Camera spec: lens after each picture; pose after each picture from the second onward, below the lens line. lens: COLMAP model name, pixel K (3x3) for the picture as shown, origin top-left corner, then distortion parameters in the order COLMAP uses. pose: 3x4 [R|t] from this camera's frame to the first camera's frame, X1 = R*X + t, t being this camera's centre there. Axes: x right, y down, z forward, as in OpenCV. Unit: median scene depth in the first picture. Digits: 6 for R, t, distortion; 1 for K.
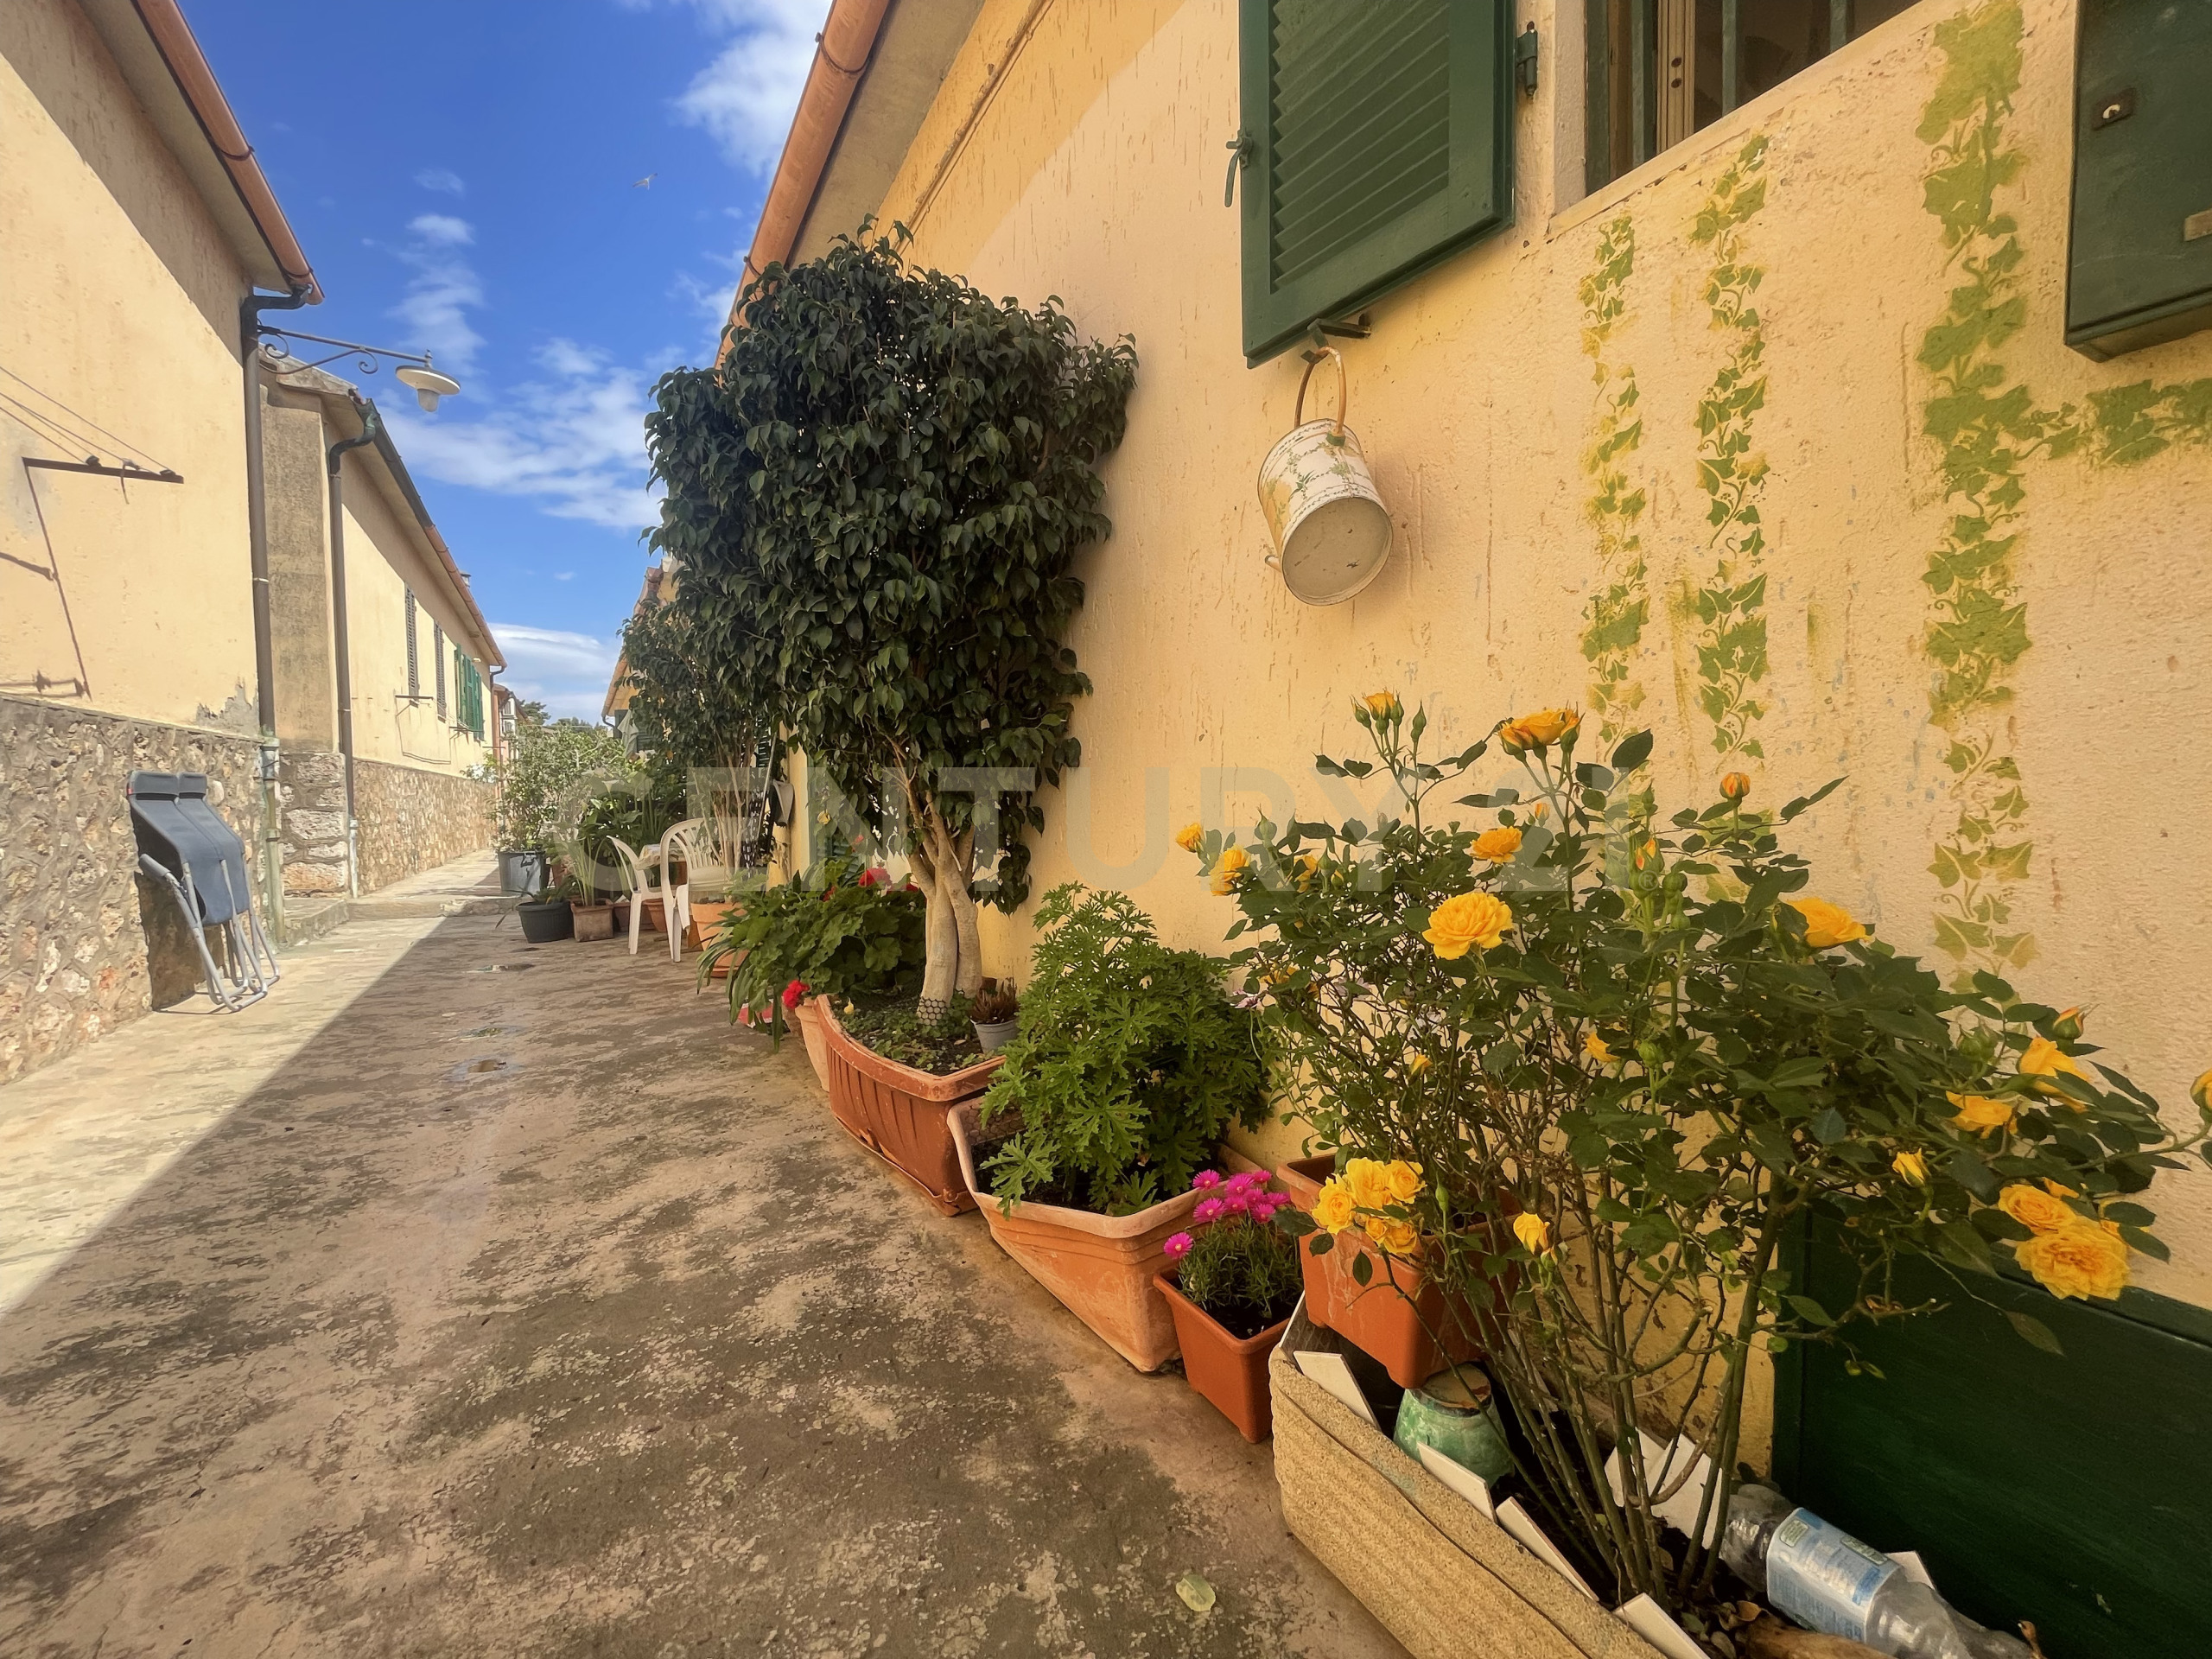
lens RADIAL K [[897.1, 0, 1106.0], [0, 897.1, 827.4], [0, 0, 1]] dist [-0.001422, 0.000301]
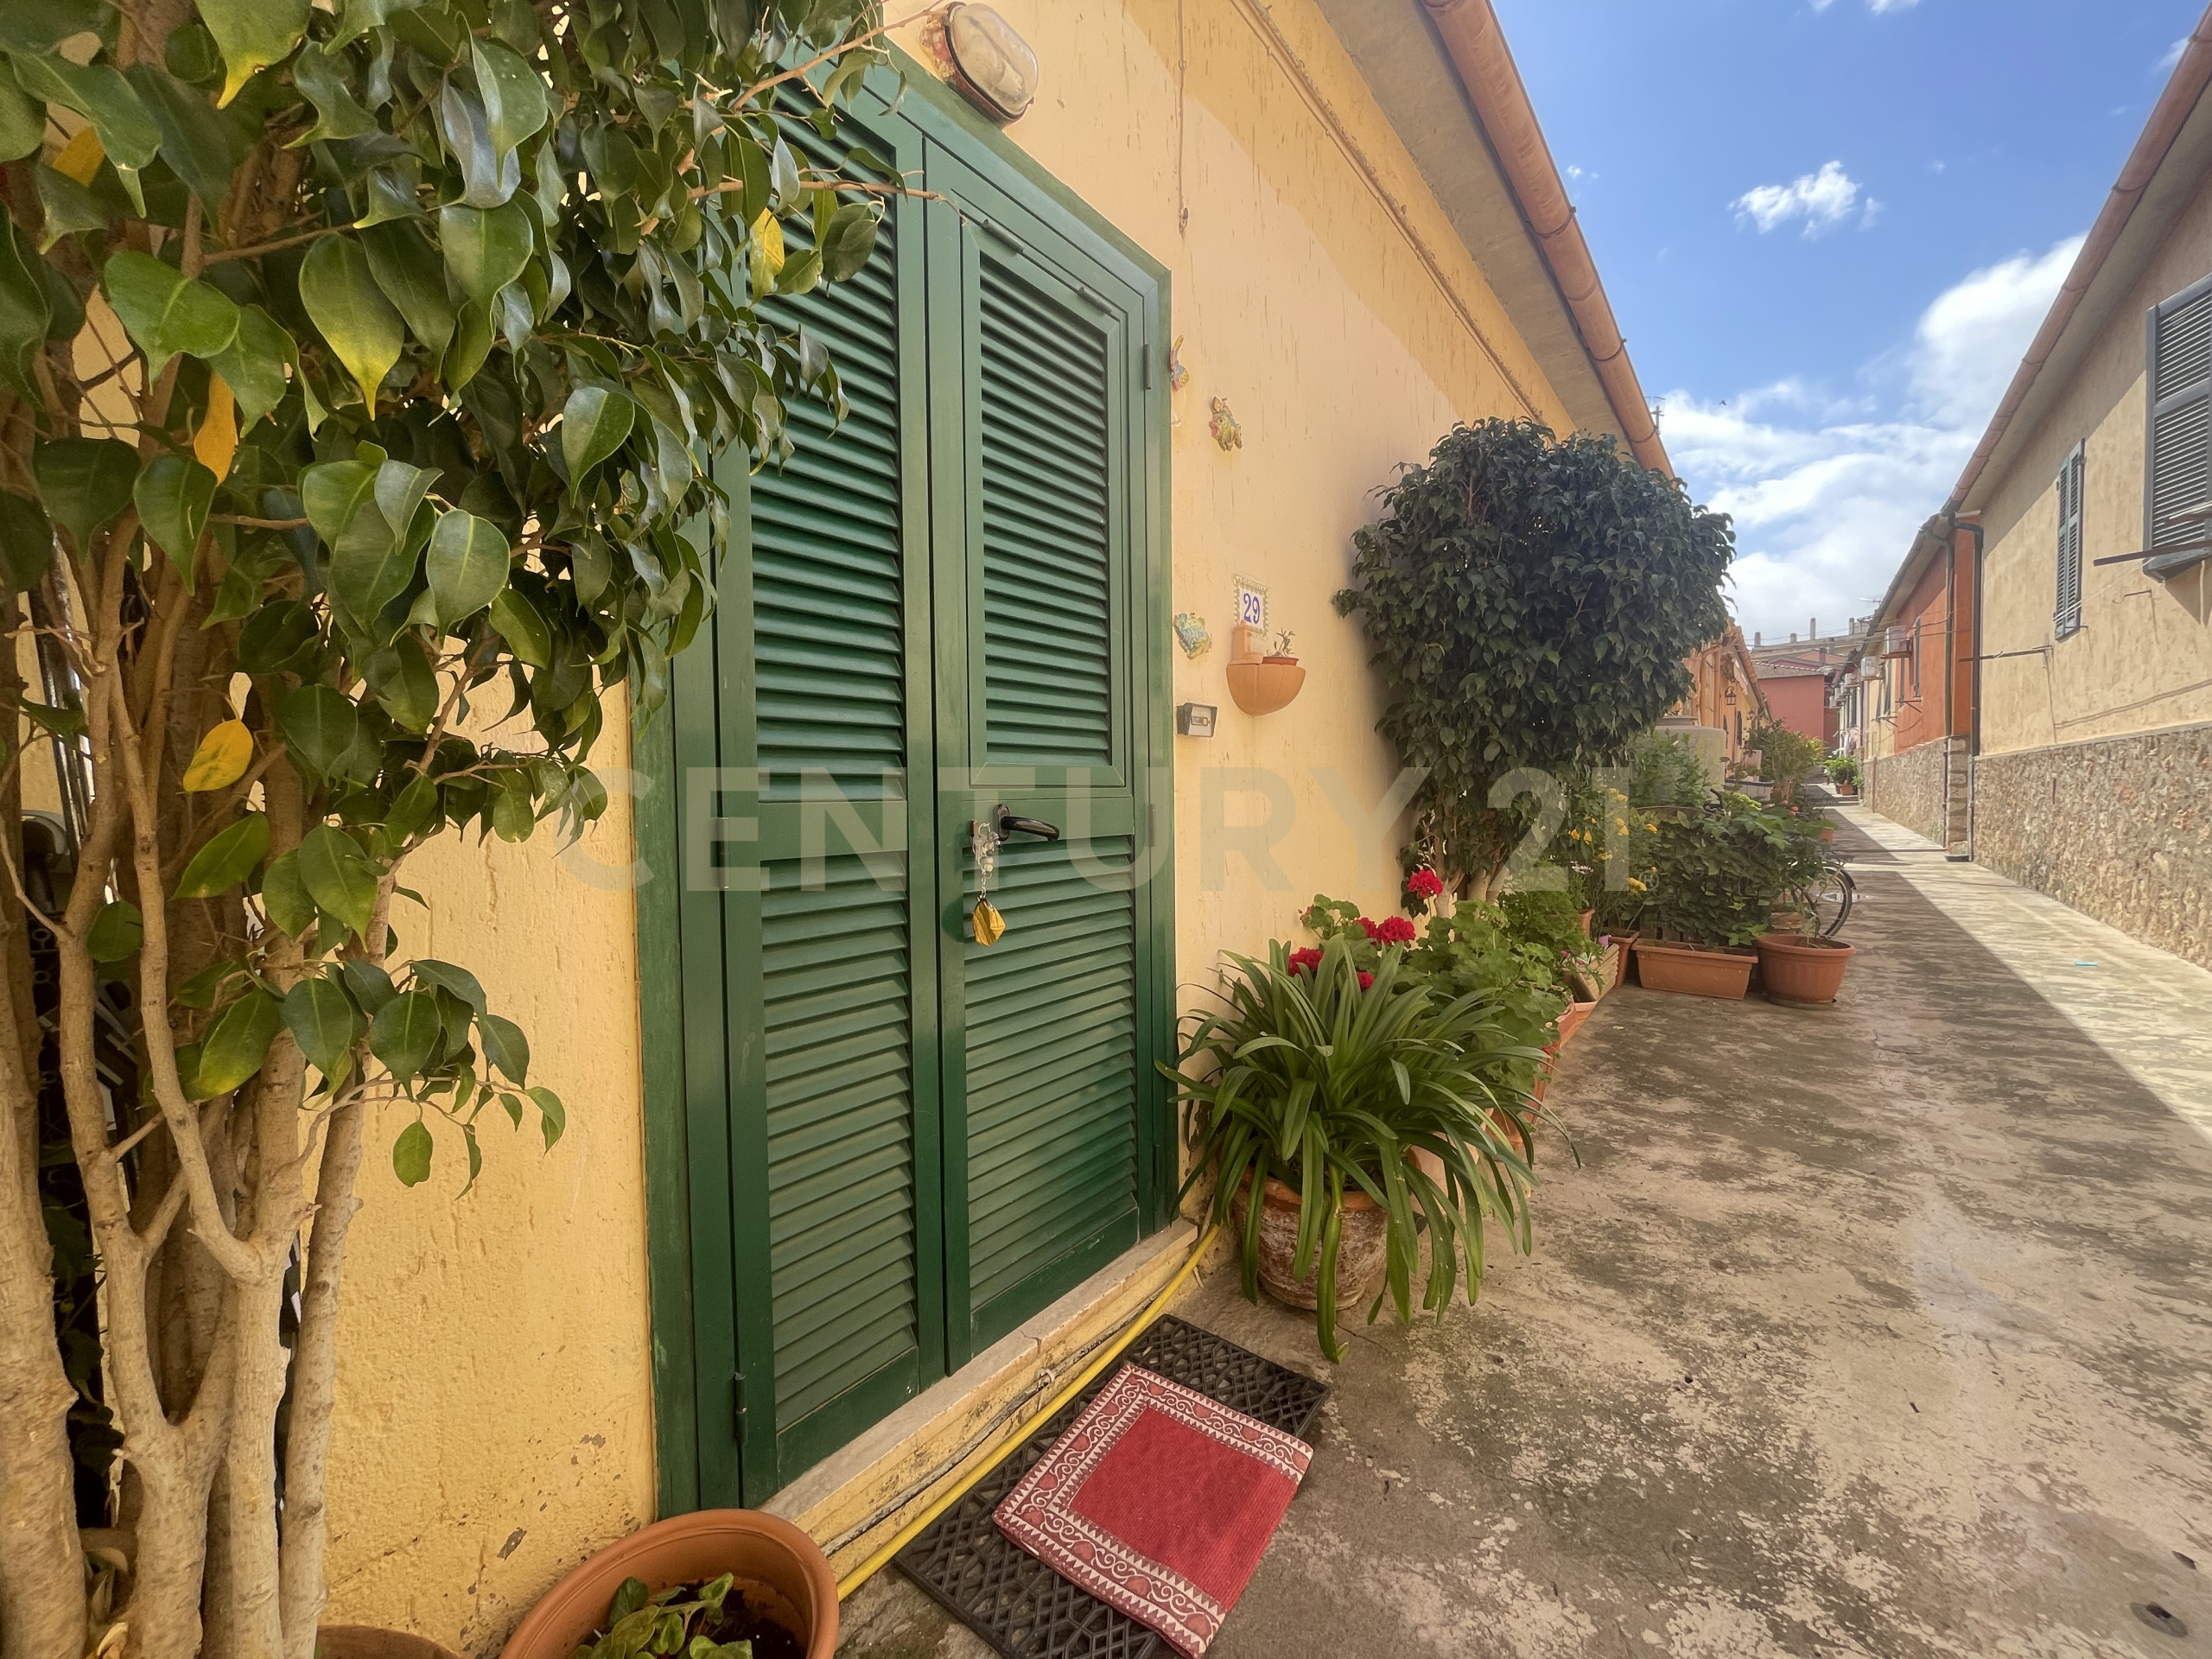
lens RADIAL K [[897.1, 0, 1105.6], [0, 897.1, 829.6], [0, 0, 1]] dist [-0.001422, 0.000301]
pose [[-0.372463, -0.020115, 0.927829, -1.343100], [0.053139, 0.997663, 0.042960, -0.117762], [-0.926524, 0.065305, -0.370524, 2.278941]]
